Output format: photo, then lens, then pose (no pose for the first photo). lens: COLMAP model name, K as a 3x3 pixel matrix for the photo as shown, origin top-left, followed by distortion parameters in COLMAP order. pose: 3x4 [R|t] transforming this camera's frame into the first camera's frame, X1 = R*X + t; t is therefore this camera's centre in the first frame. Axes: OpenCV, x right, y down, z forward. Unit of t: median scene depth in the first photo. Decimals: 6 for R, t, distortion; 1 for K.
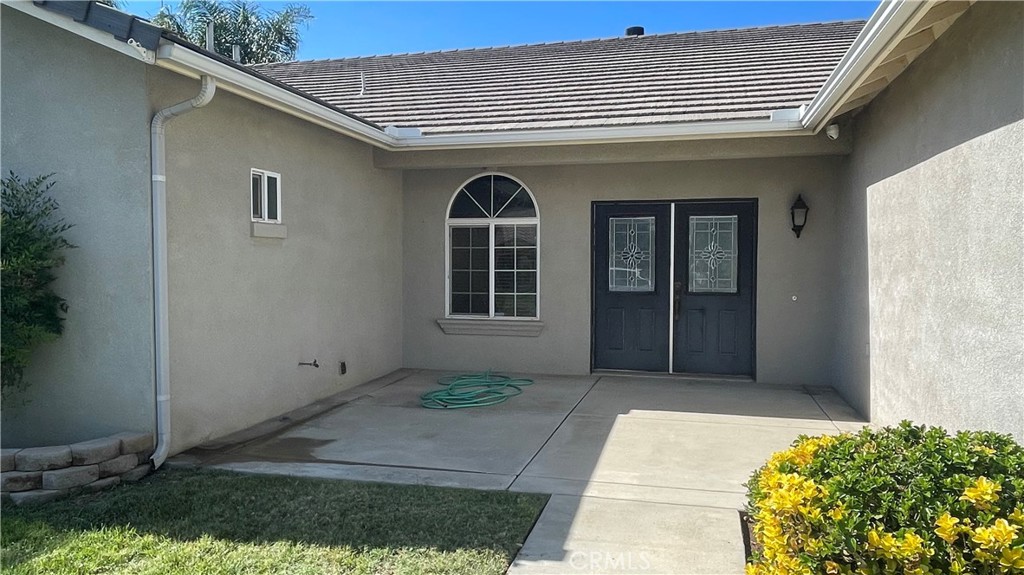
lens RADIAL K [[713.6, 0, 512.0], [0, 713.6, 287.5], [0, 0, 1]] dist [0.003174, 0.000656]
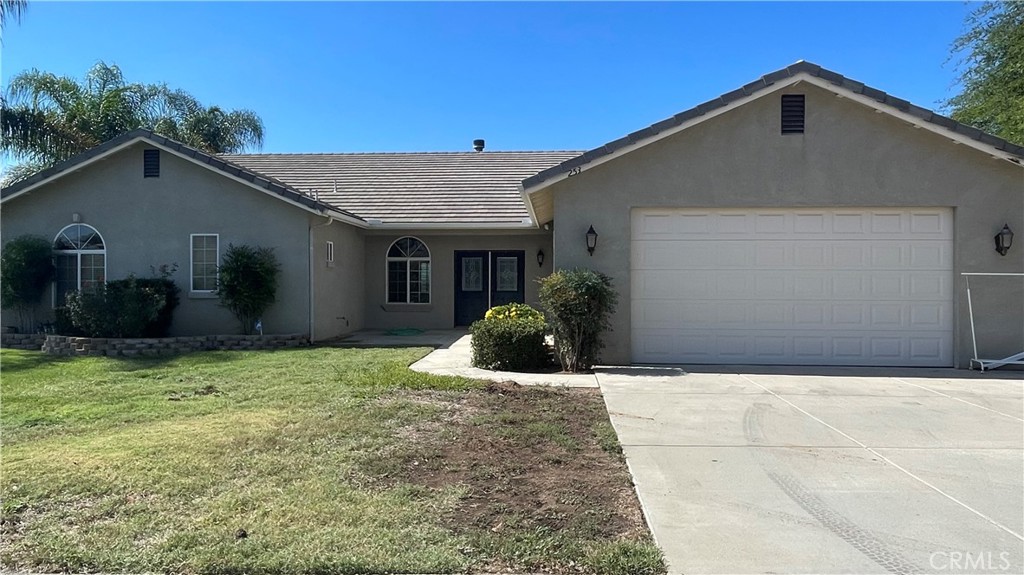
lens RADIAL K [[713.6, 0, 512.0], [0, 713.6, 287.5], [0, 0, 1]] dist [0.003174, 0.000656]
pose [[0.981625, -0.003170, 0.190795, -0.133310], [0.009122, 0.999499, -0.030323, 0.062607], [-0.190603, 0.031506, 0.981161, -1.183349]]
